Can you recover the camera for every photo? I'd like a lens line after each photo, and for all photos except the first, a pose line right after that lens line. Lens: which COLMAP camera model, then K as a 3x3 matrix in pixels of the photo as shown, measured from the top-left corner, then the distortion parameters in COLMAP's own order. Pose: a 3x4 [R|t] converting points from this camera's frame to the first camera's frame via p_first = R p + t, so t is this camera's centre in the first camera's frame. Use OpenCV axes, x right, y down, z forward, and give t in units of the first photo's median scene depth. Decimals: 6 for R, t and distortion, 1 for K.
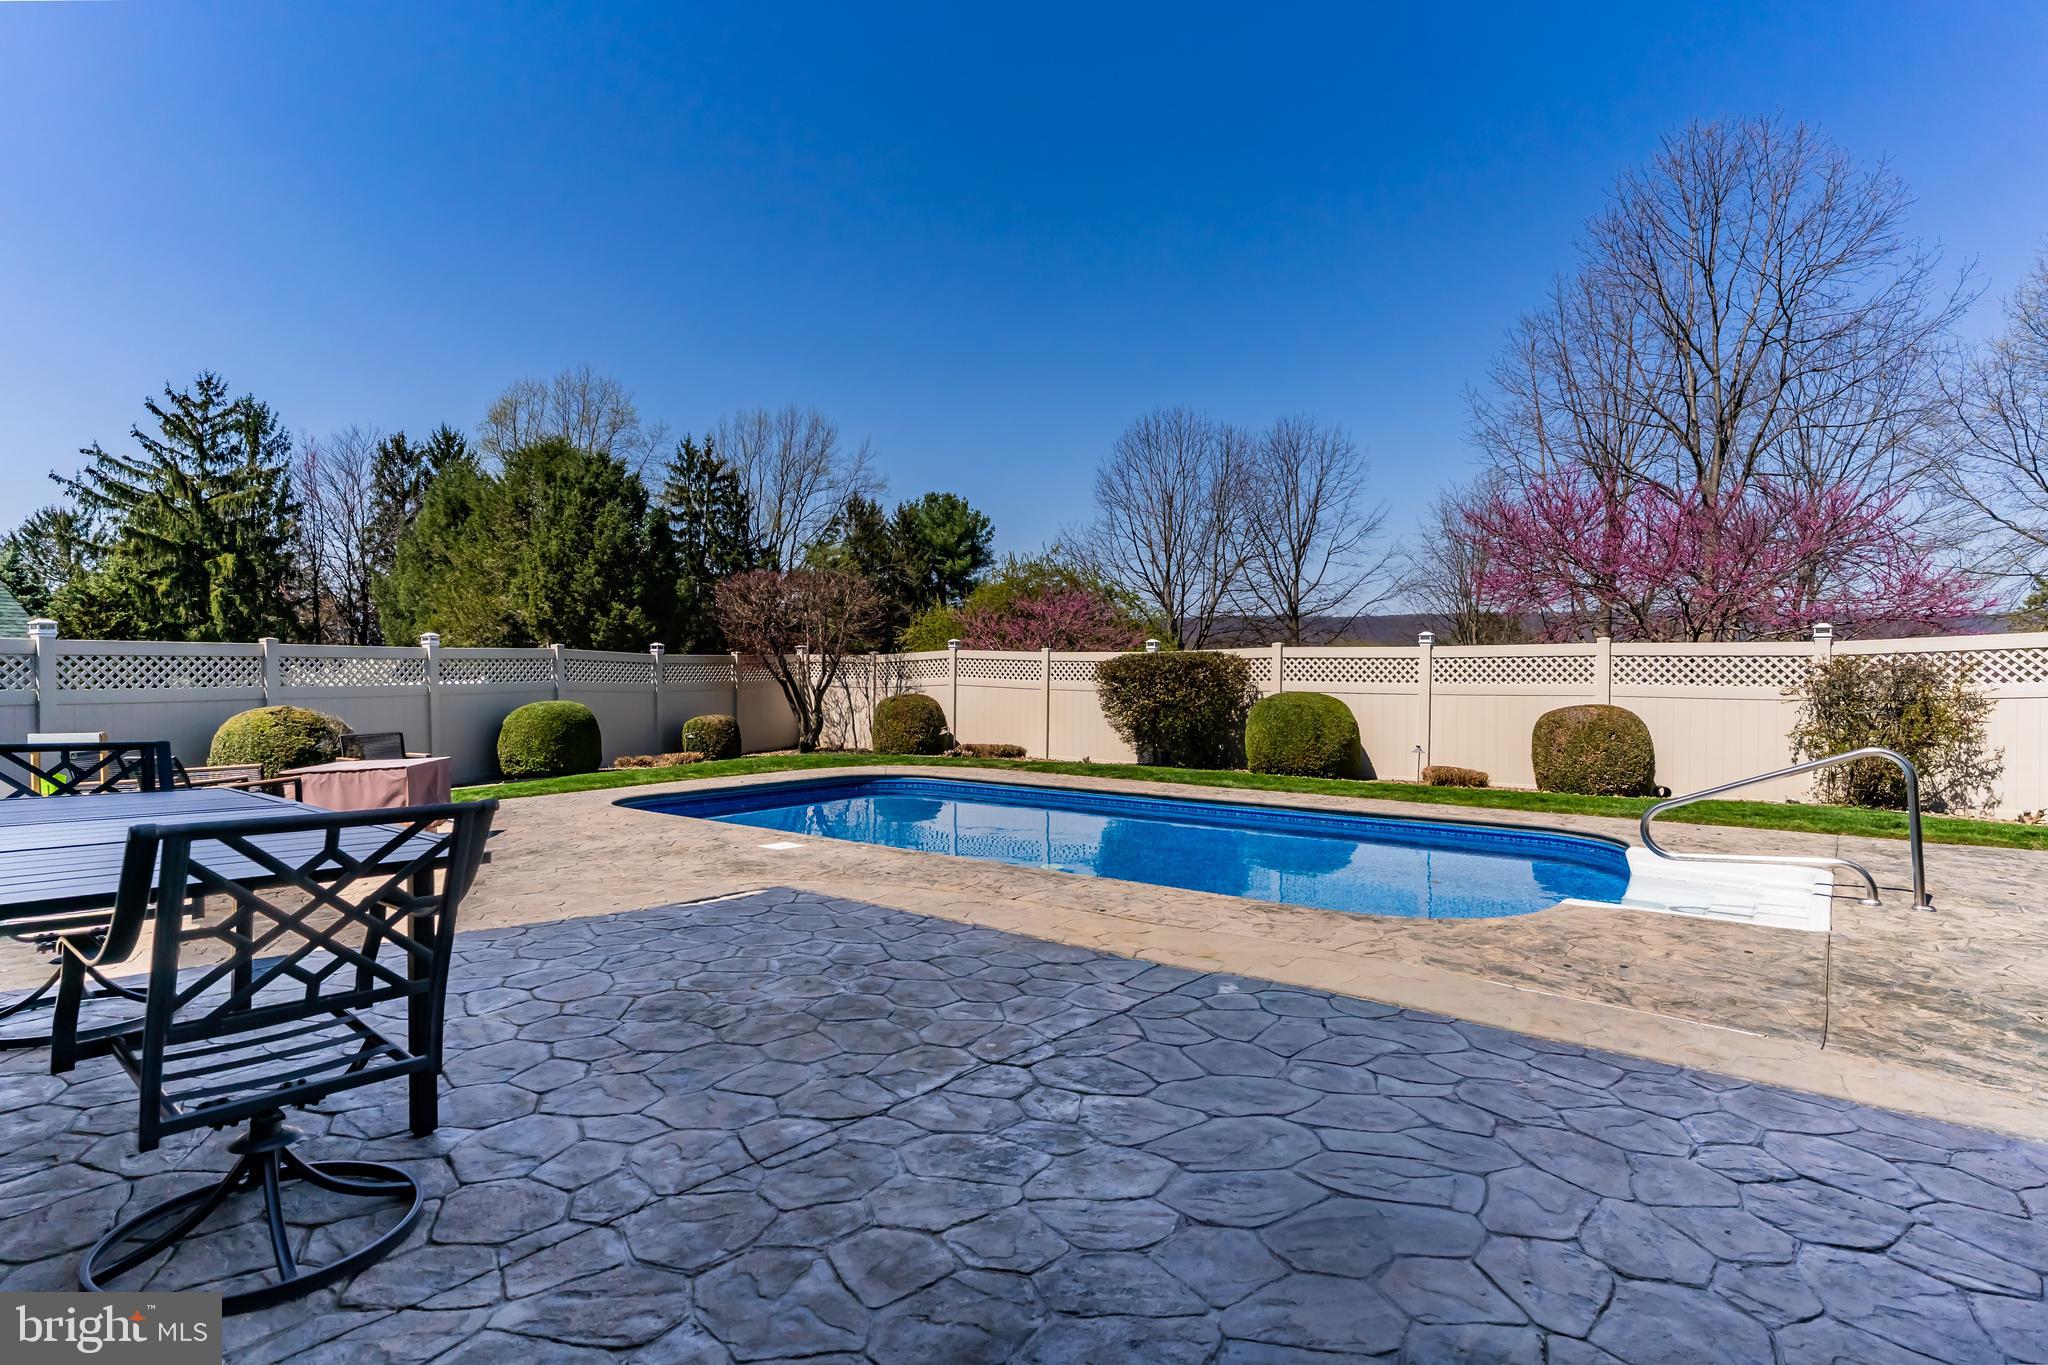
lens RADIAL K [[1054.2, 0, 1032.7], [0, 1054.2, 679.6], [0, 0, 1]] dist [-0.003862, 0.001525]
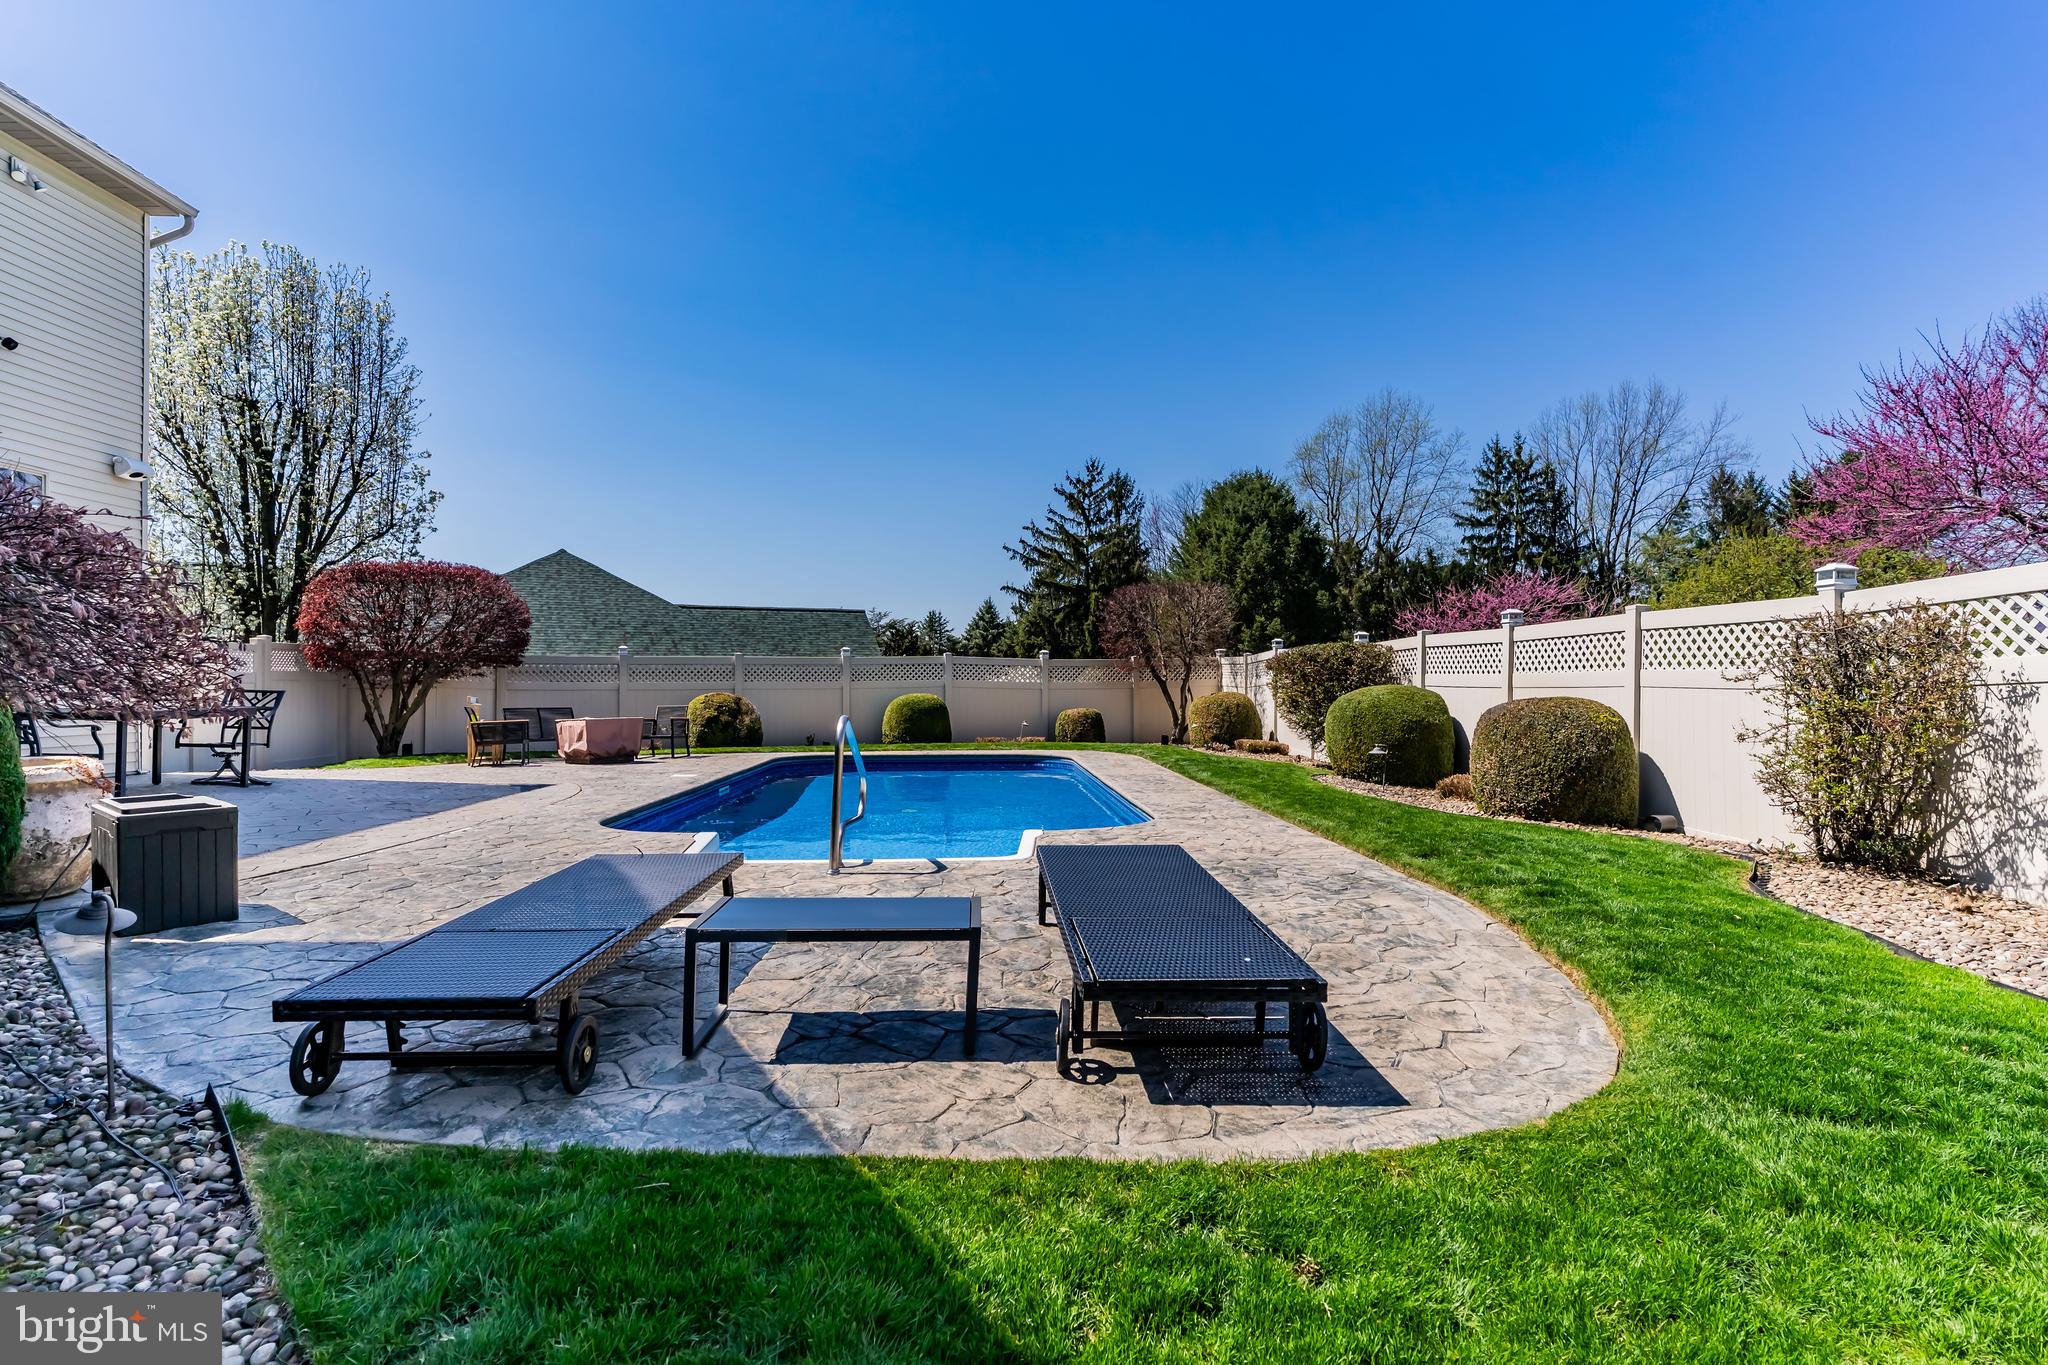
lens RADIAL K [[1054.2, 0, 1029.0], [0, 1054.2, 687.7], [0, 0, 1]] dist [-0.003862, 0.001525]
pose [[0.665102, -0.000830, -0.746752, 0.164005], [-0.001425, 0.999996, -0.002381, 0.003879], [0.746751, 0.002647, 0.665098, 0.045277]]
